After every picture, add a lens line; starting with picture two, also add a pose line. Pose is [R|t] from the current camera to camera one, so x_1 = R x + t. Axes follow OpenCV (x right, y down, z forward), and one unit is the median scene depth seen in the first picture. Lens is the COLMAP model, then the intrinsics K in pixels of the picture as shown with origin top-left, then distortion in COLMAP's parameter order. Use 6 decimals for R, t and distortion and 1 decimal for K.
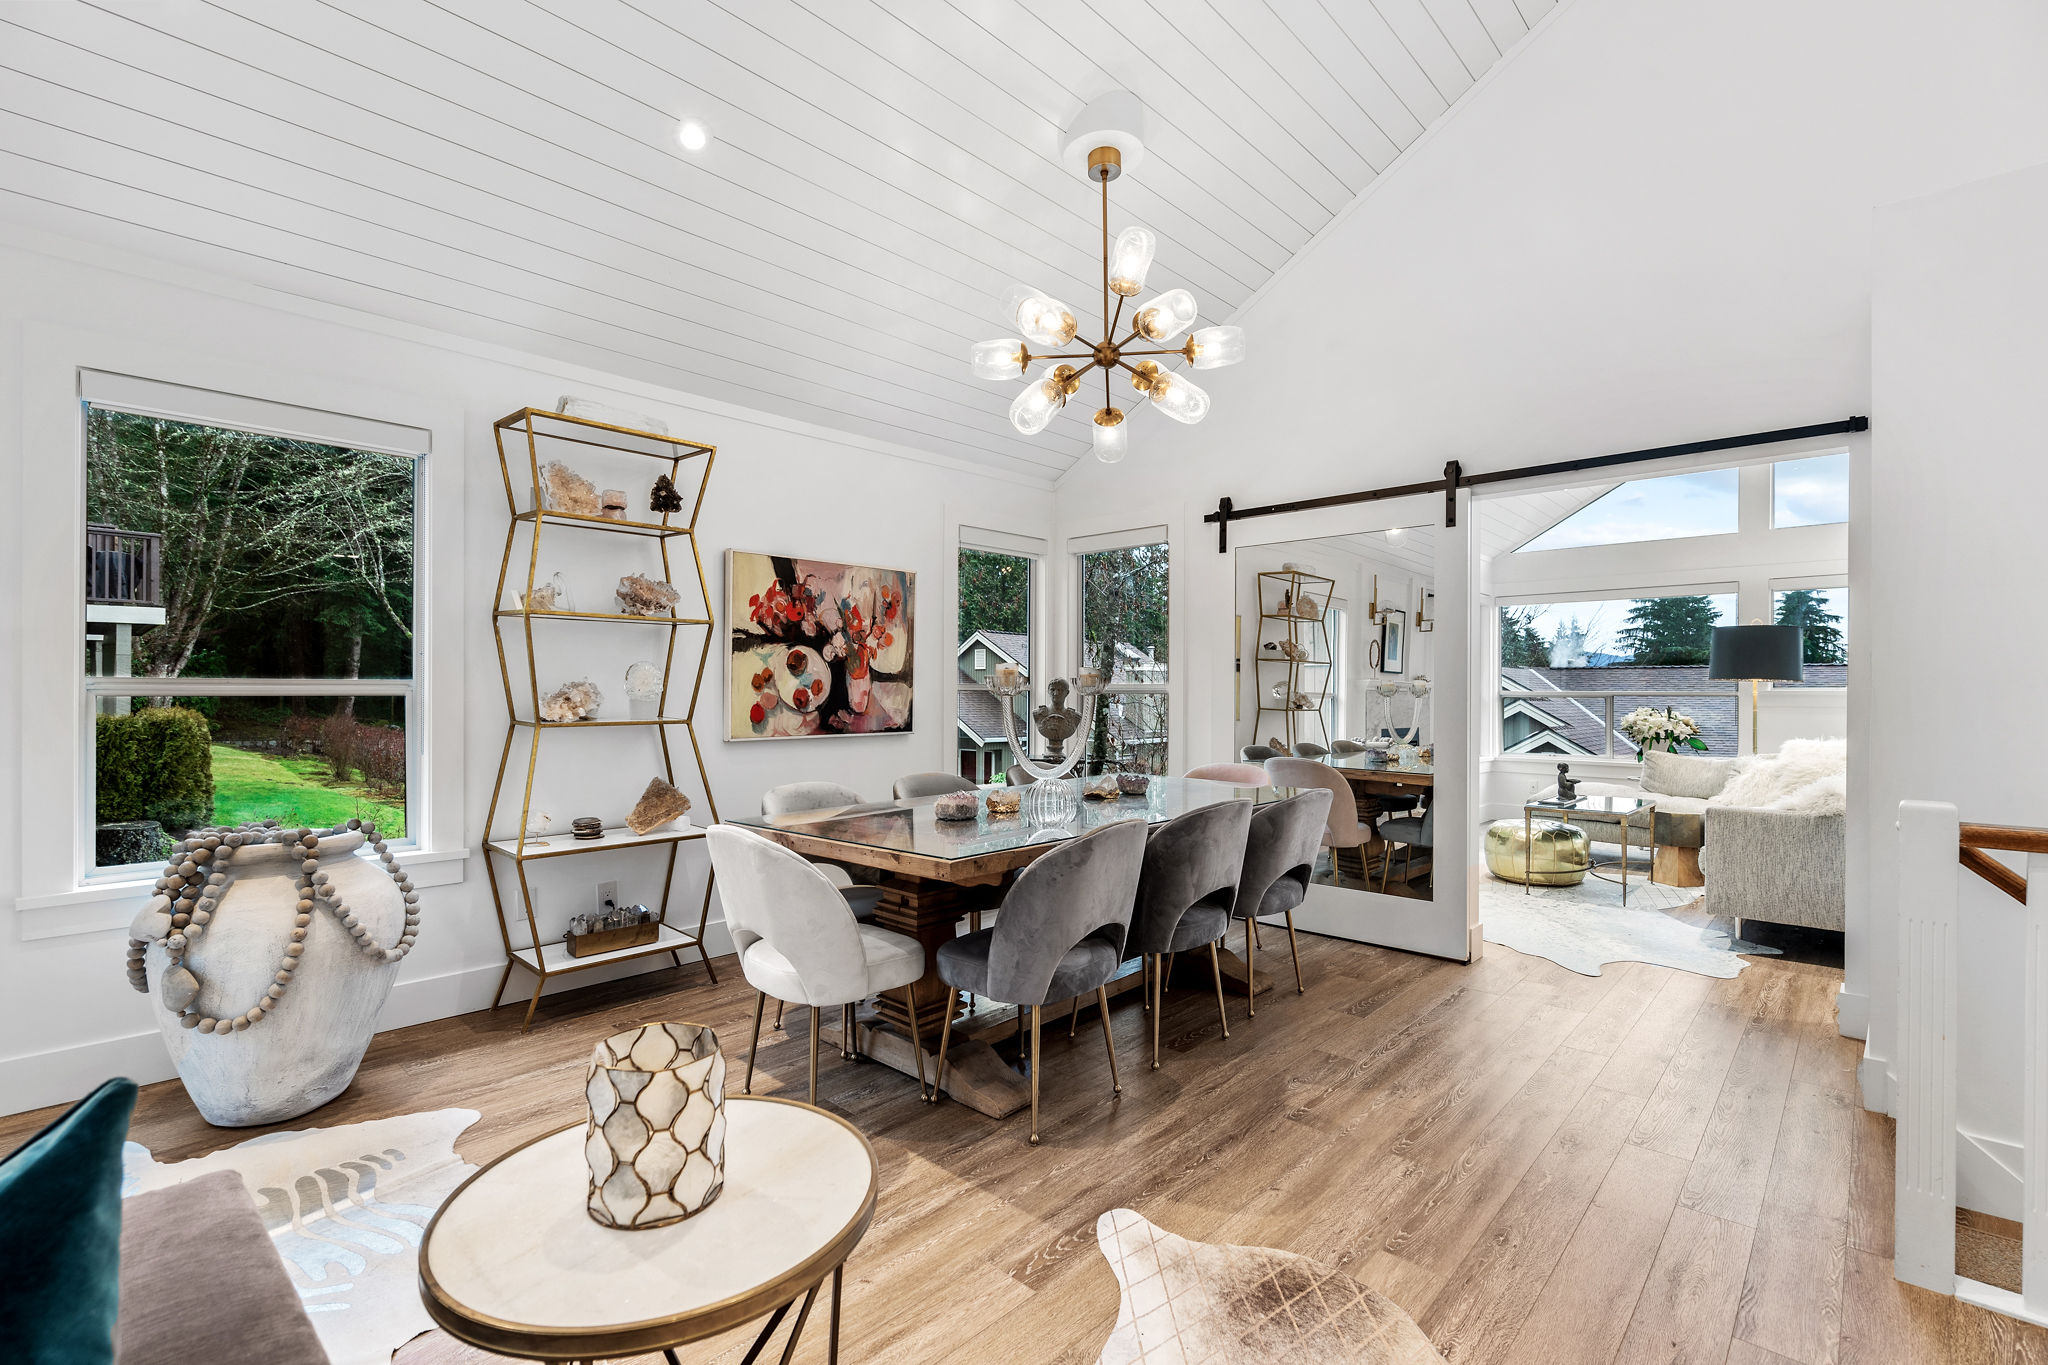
lens RADIAL K [[932.3, 0, 1023.8], [0, 932.3, 697.0], [0, 0, 1]] dist [-0.004036, 0.002095]
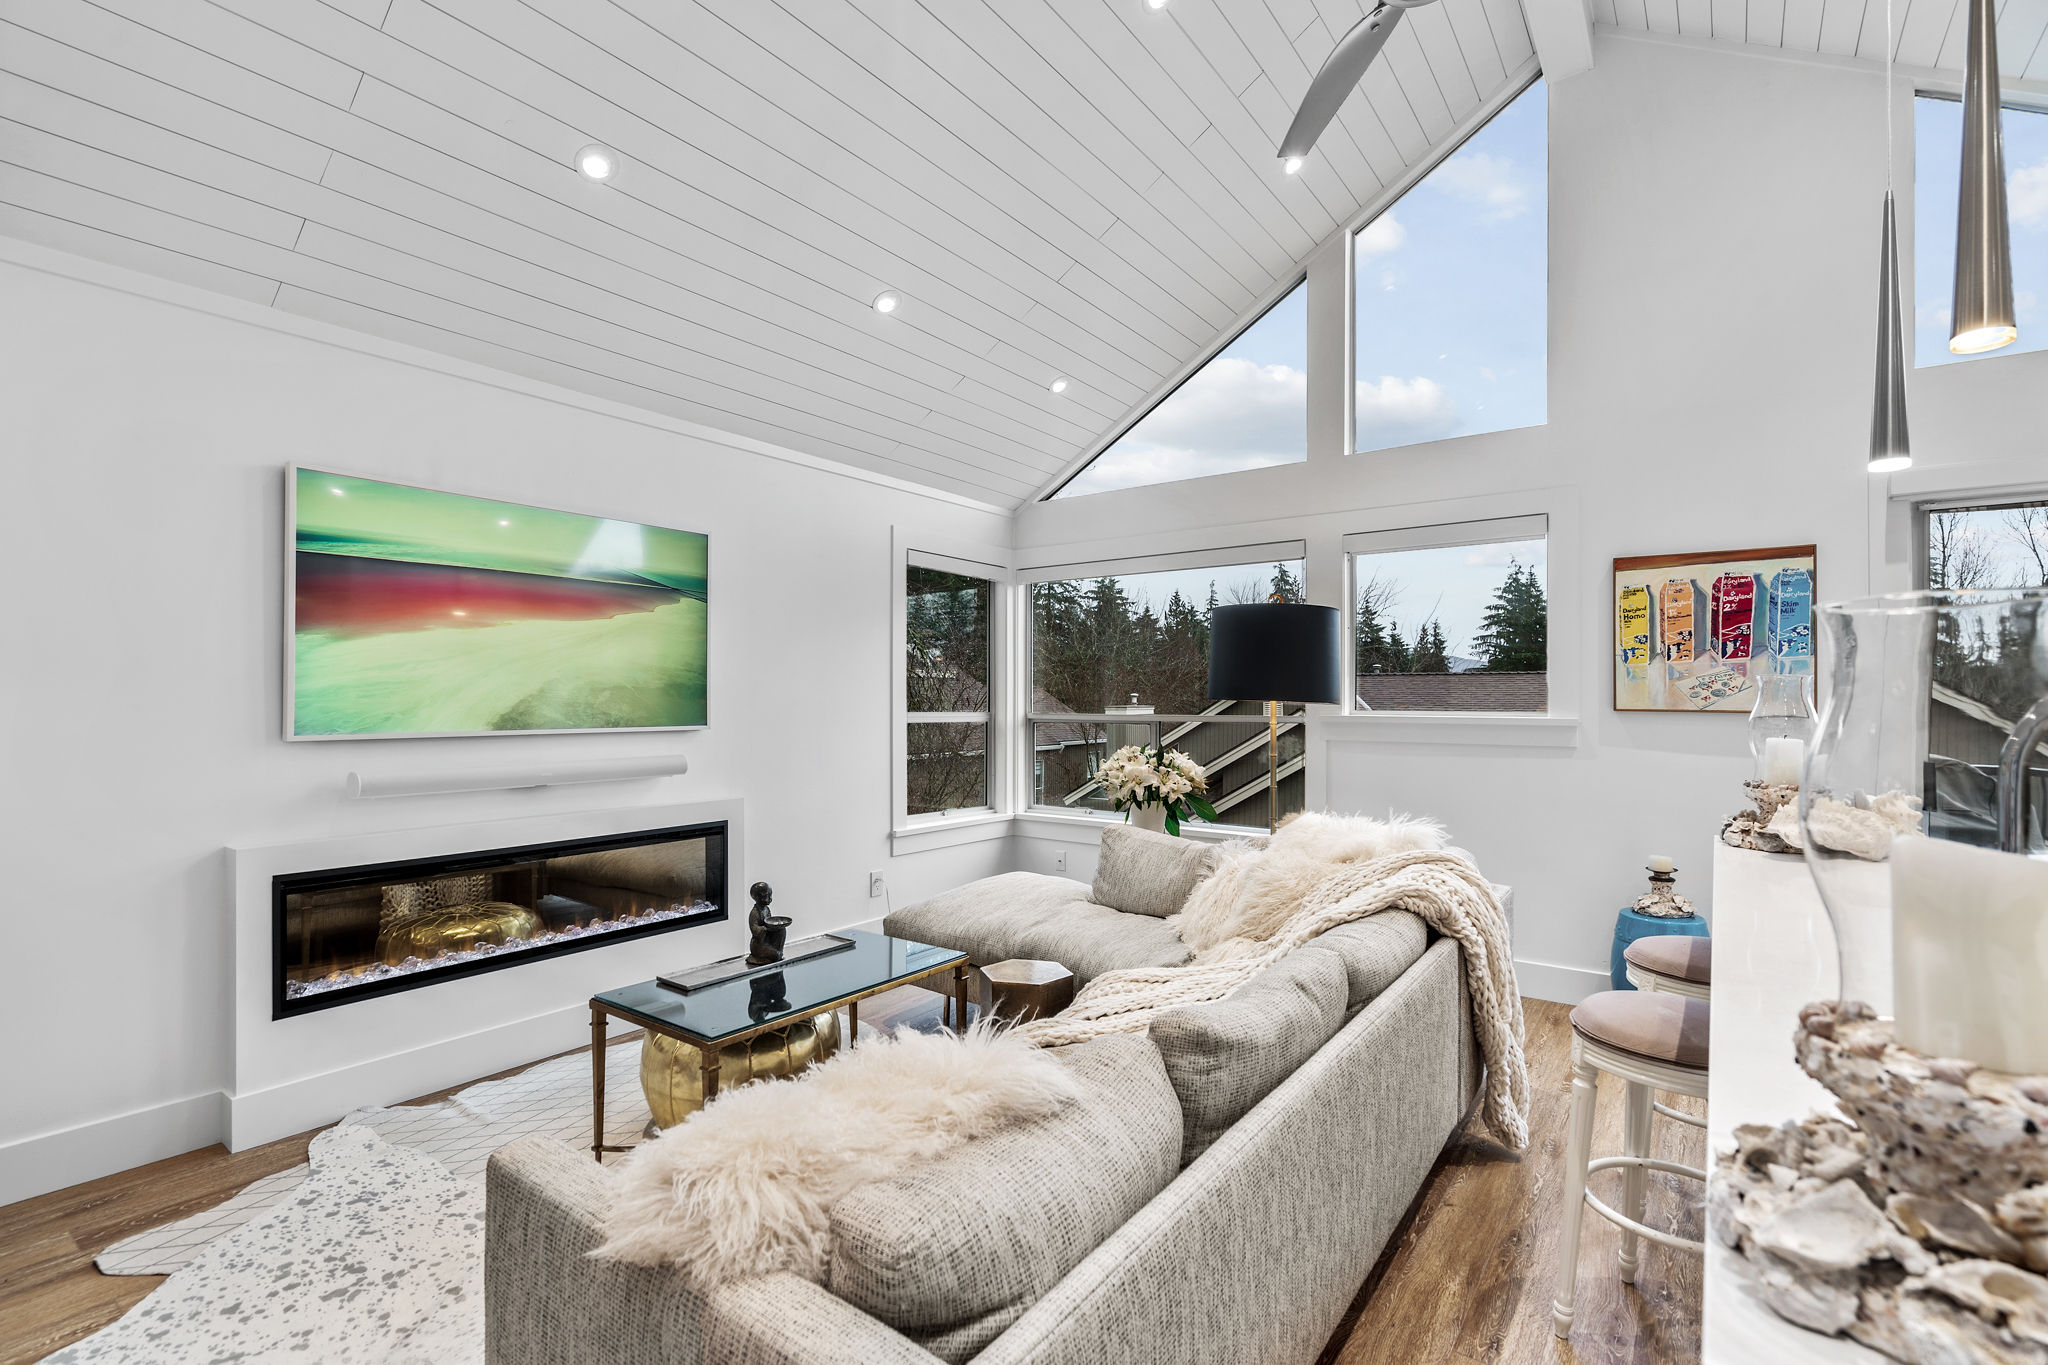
lens RADIAL K [[932.3, 0, 1019.8], [0, 932.3, 687.3], [0, 0, 1]] dist [-0.004036, 0.002095]
pose [[0.994862, -0.002682, 0.101209, 0.937338], [0.004376, 0.999854, -0.016516, -0.029723], [-0.101150, 0.016874, 0.994728, 0.723134]]
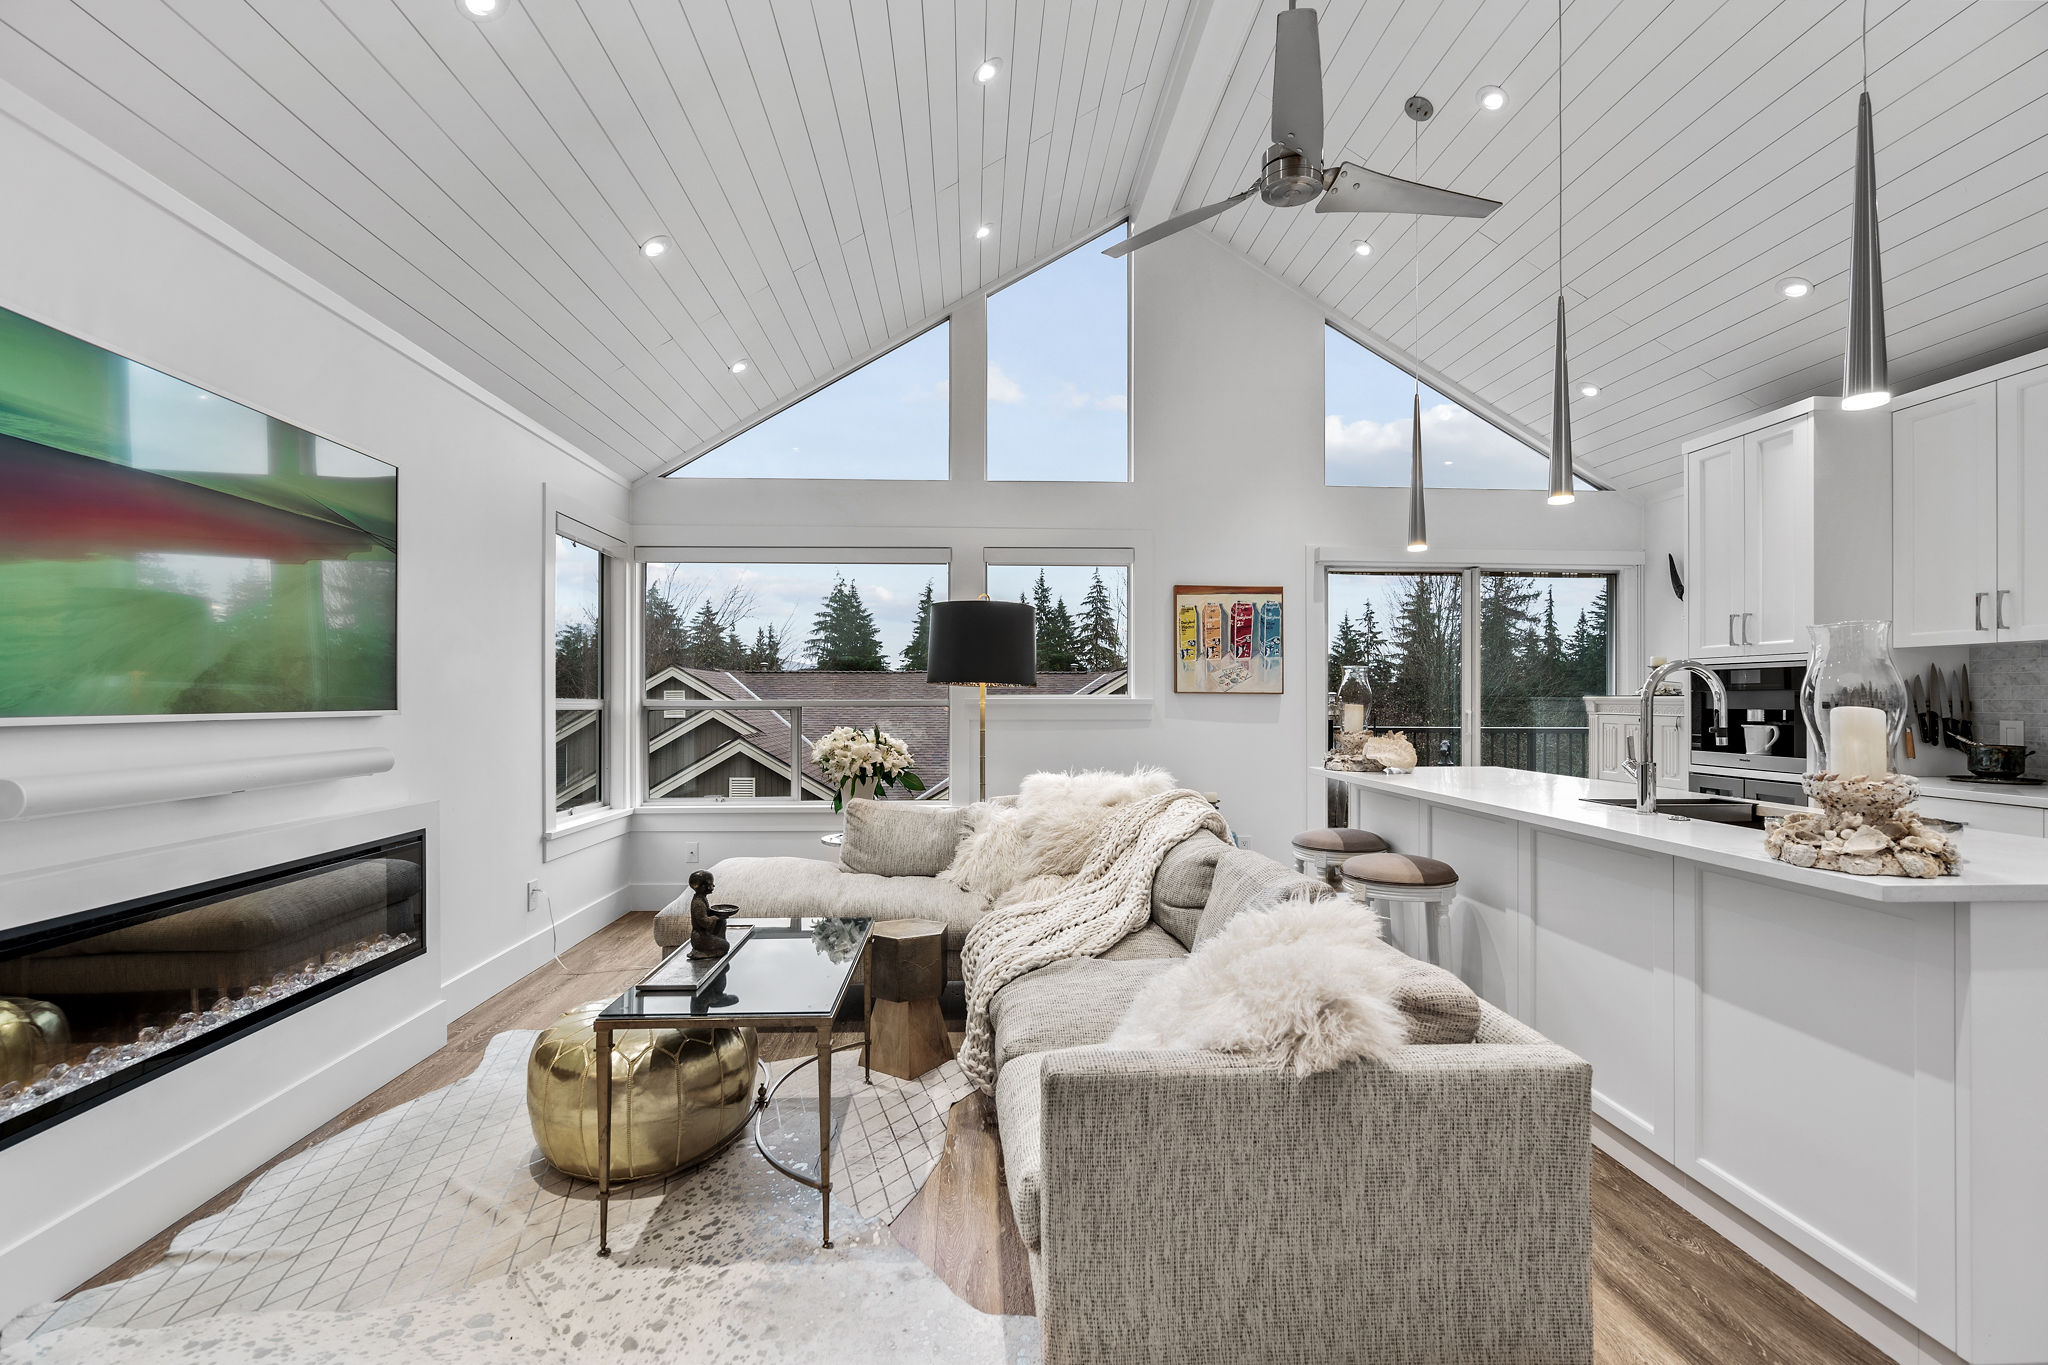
lens RADIAL K [[932.3, 0, 1018.2], [0, 932.3, 682.6], [0, 0, 1]] dist [-0.004036, 0.002095]
pose [[0.702115, 0.006846, 0.712030, 0.525719], [0.006946, 0.999840, -0.016462, -0.013579], [-0.712029, 0.016503, 0.701956, 0.827841]]
